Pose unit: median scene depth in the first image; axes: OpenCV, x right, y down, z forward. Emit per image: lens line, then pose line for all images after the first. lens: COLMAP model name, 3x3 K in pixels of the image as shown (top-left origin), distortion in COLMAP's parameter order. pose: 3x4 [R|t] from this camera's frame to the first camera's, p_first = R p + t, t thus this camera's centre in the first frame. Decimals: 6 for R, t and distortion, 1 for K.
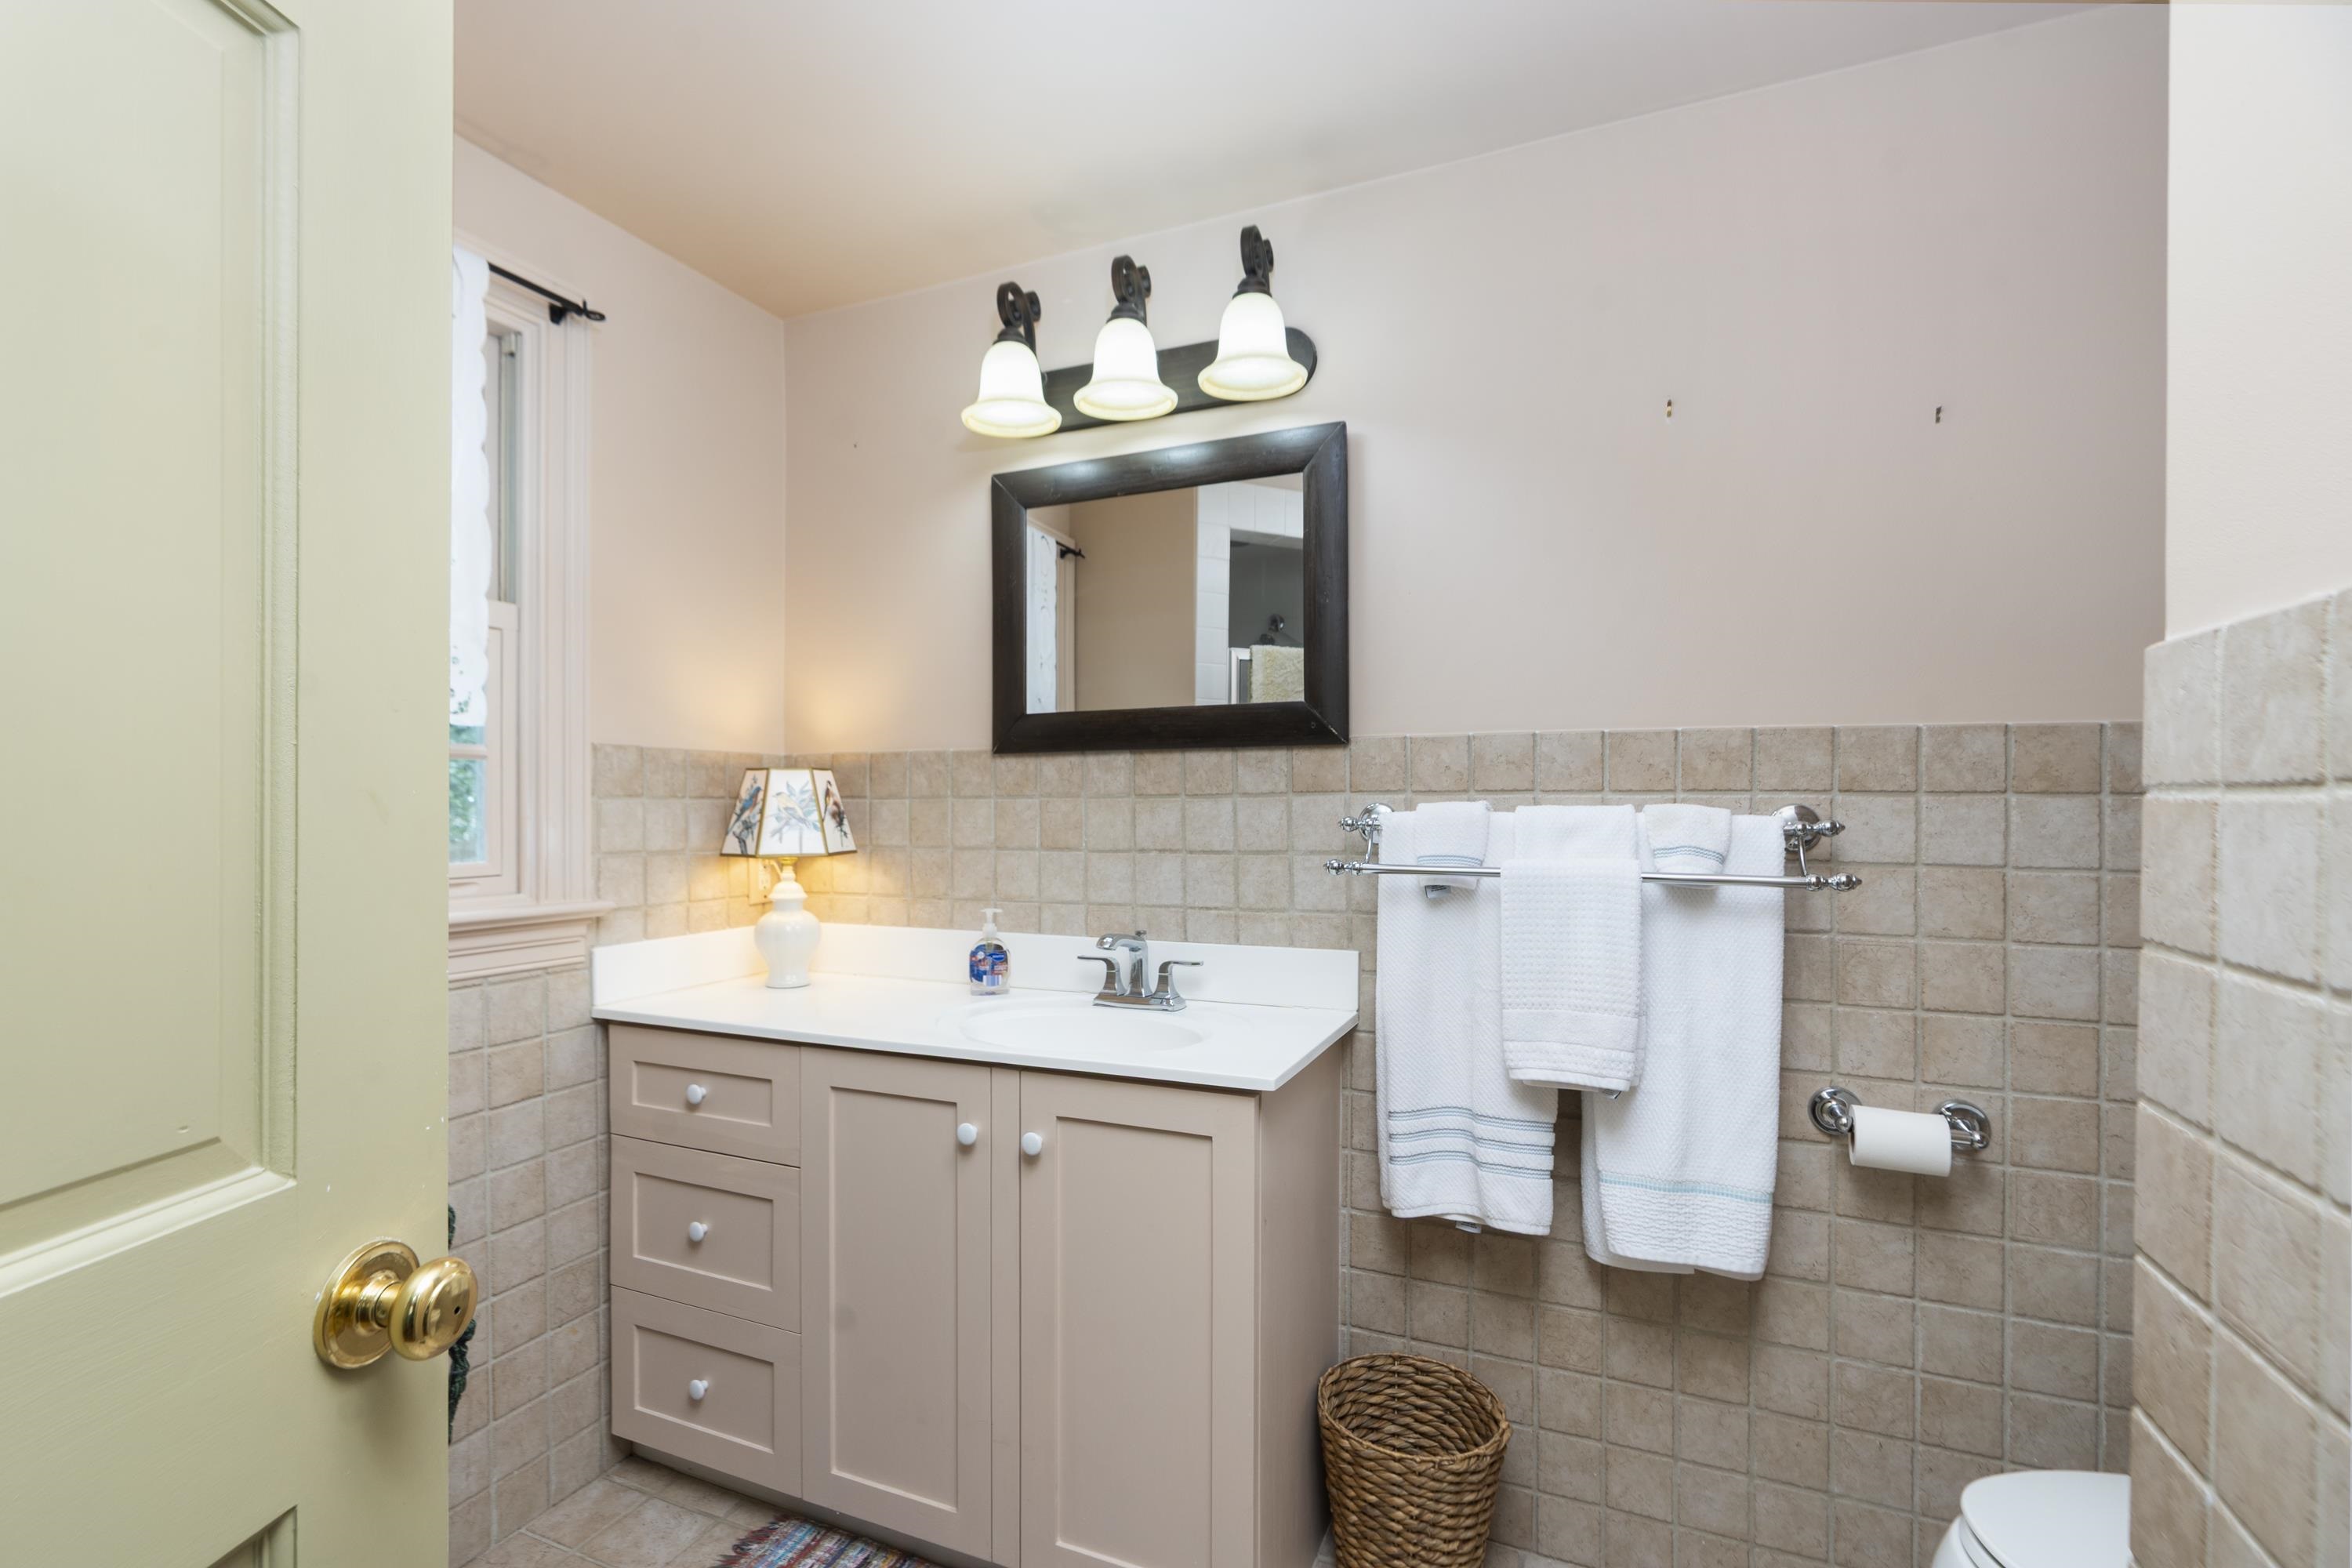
lens RADIAL K [[1081.2, 0, 1175.8], [0, 1081.2, 797.8], [0, 0, 1]] dist [0.002299, 0.000226]
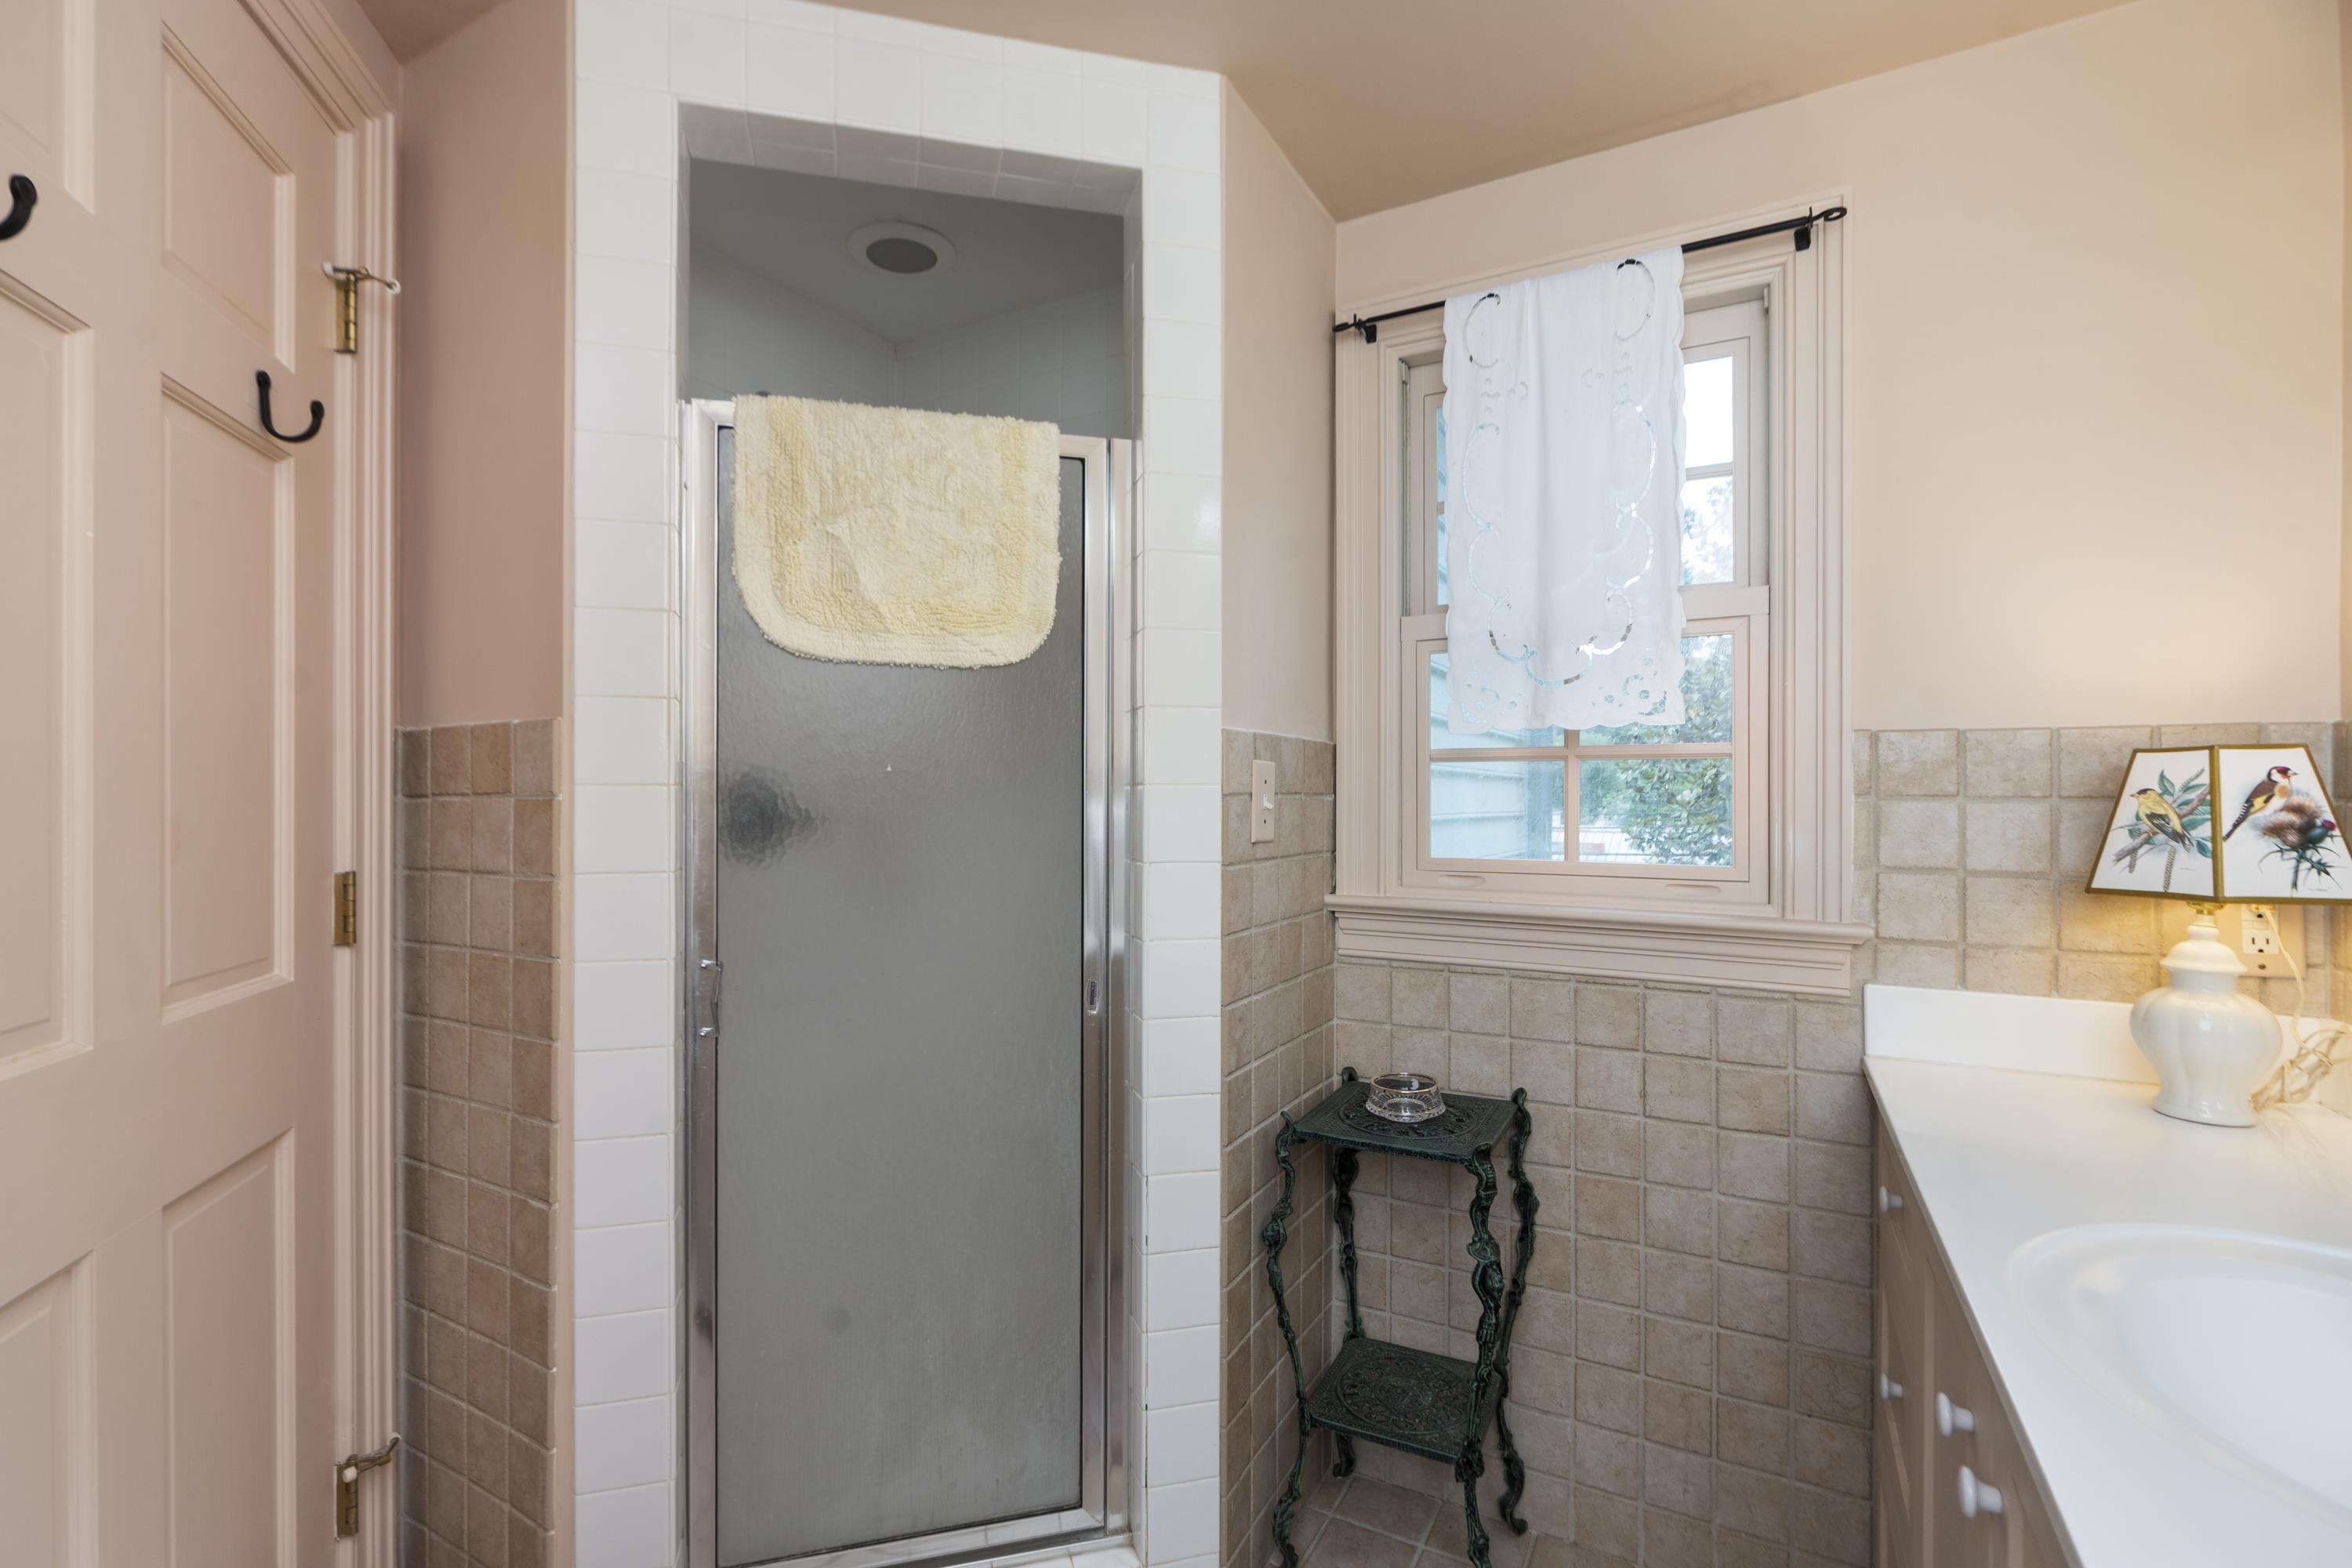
lens RADIAL K [[1081.2, 0, 1184.9], [0, 1081.2, 792.3], [0, 0, 1]] dist [0.002299, 0.000226]
pose [[-0.124542, -0.005905, -0.992197, 0.324806], [0.000030, 0.999982, -0.005955, 0.000466], [0.992214, -0.000772, -0.124539, 0.581521]]
